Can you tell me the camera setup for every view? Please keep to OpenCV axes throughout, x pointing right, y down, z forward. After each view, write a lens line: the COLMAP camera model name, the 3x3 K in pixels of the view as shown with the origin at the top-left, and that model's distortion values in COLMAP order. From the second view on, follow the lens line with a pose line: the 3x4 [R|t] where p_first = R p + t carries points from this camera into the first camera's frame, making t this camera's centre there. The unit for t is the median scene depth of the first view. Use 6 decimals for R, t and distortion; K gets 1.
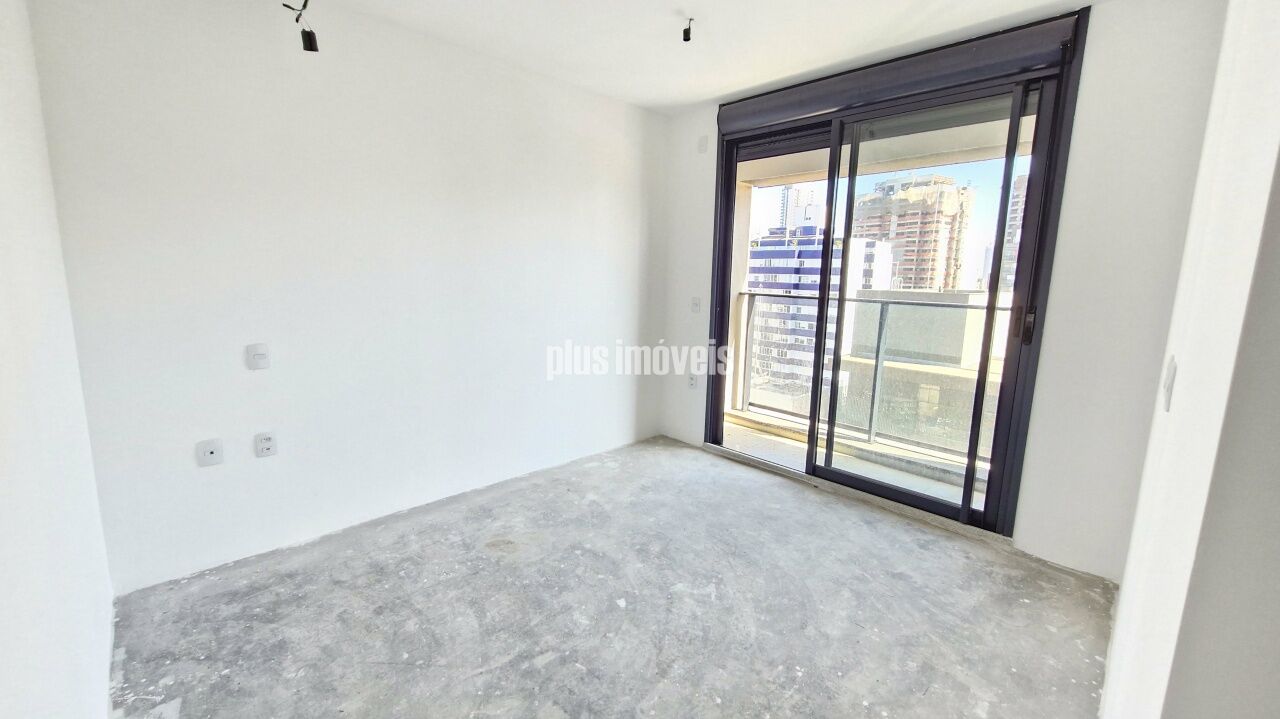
lens RADIAL K [[511.9, 0, 643.3], [0, 511.9, 361.4], [0, 0, 1]] dist [-0.002455, -0.000536]
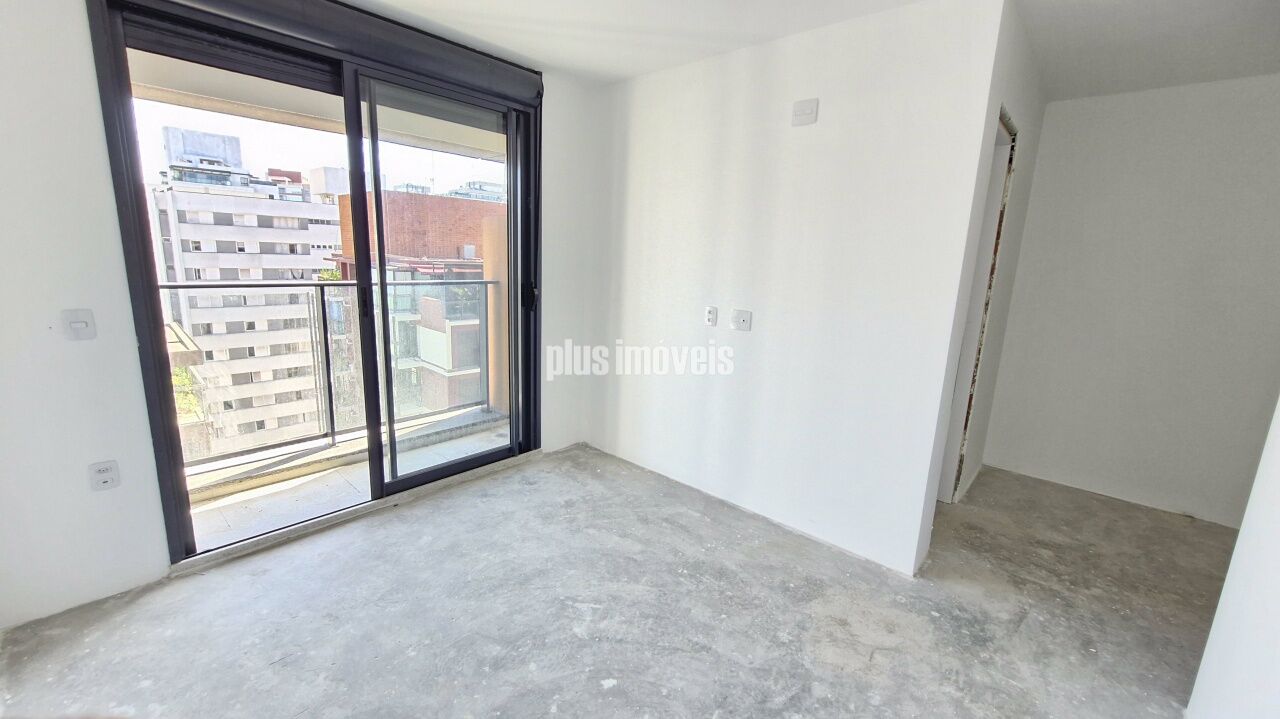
lens RADIAL K [[511.9, 0, 642.7], [0, 511.9, 350.8], [0, 0, 1]] dist [-0.002455, -0.000536]
pose [[-0.065721, -0.213758, 0.974673, -0.600449], [0.127739, 0.966946, 0.220676, -0.182345], [-0.989628, 0.139007, -0.036243, 0.733305]]
